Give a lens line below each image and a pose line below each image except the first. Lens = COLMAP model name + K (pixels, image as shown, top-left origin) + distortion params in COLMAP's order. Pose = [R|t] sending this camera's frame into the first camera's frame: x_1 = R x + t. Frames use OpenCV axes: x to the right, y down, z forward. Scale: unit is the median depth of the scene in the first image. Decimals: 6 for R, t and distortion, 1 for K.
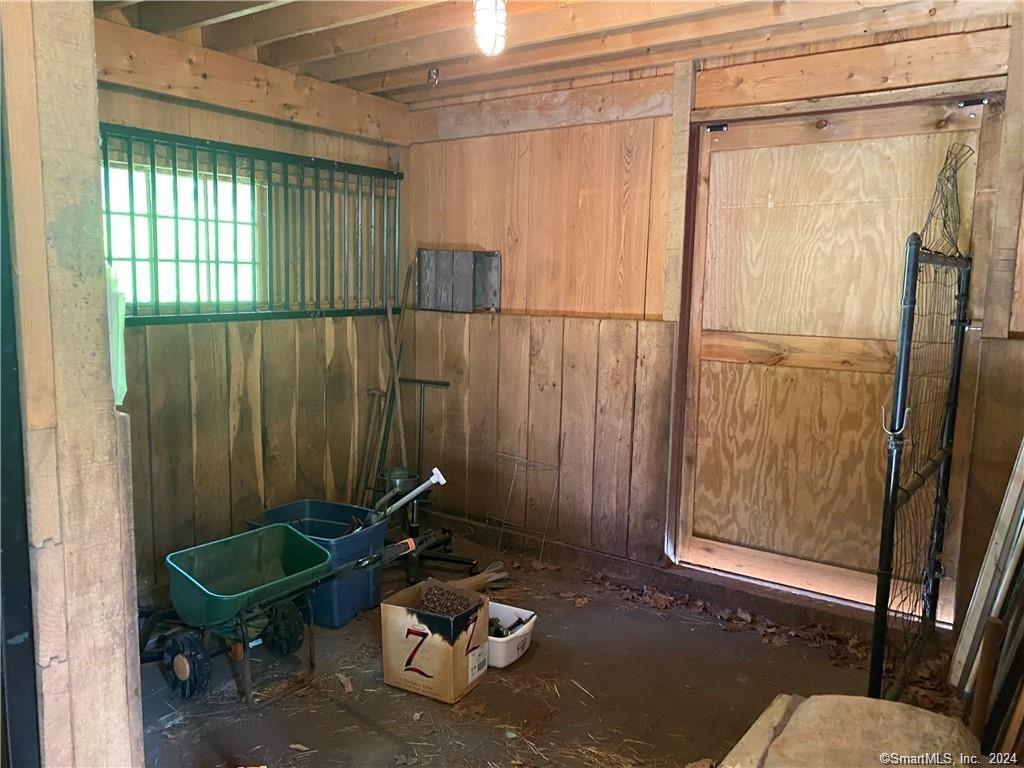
lens RADIAL K [[781.9, 0, 512.0], [0, 781.9, 384.0], [0, 0, 1]] dist [0.002736, -0.004549]
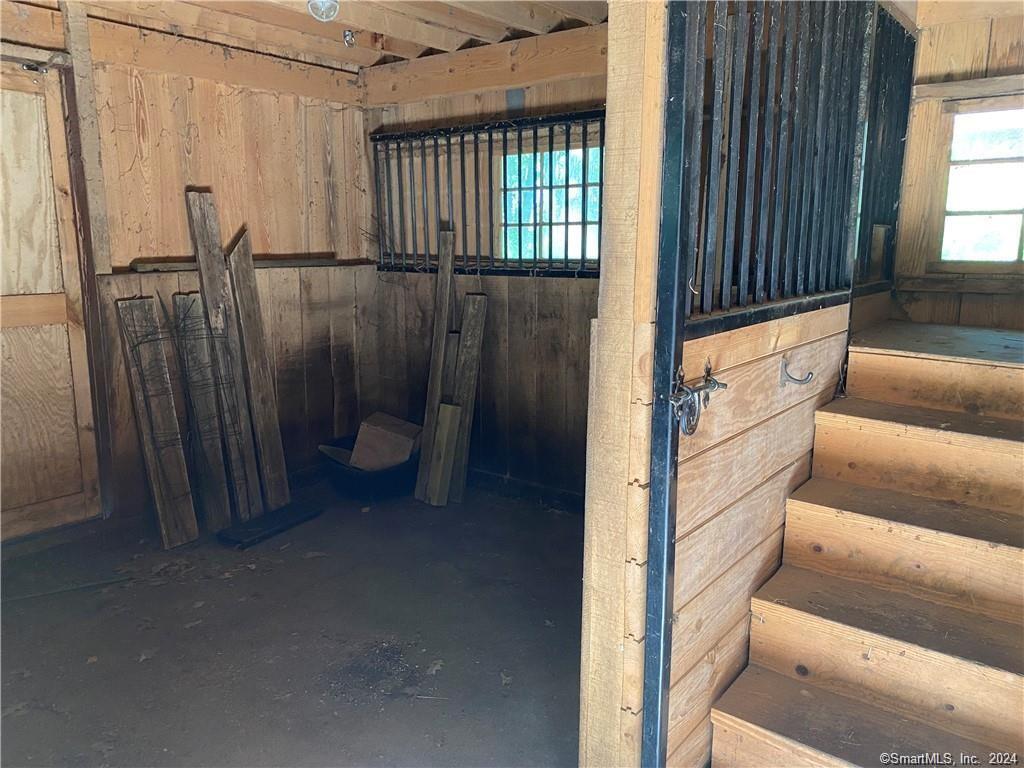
lens RADIAL K [[781.9, 0, 512.0], [0, 781.9, 384.0], [0, 0, 1]] dist [0.002736, -0.004549]
pose [[-0.042238, 0.170222, -0.984500, 0.791286], [-0.133854, 0.975532, 0.174414, -0.118616], [0.990101, 0.139146, -0.018419, 0.997552]]
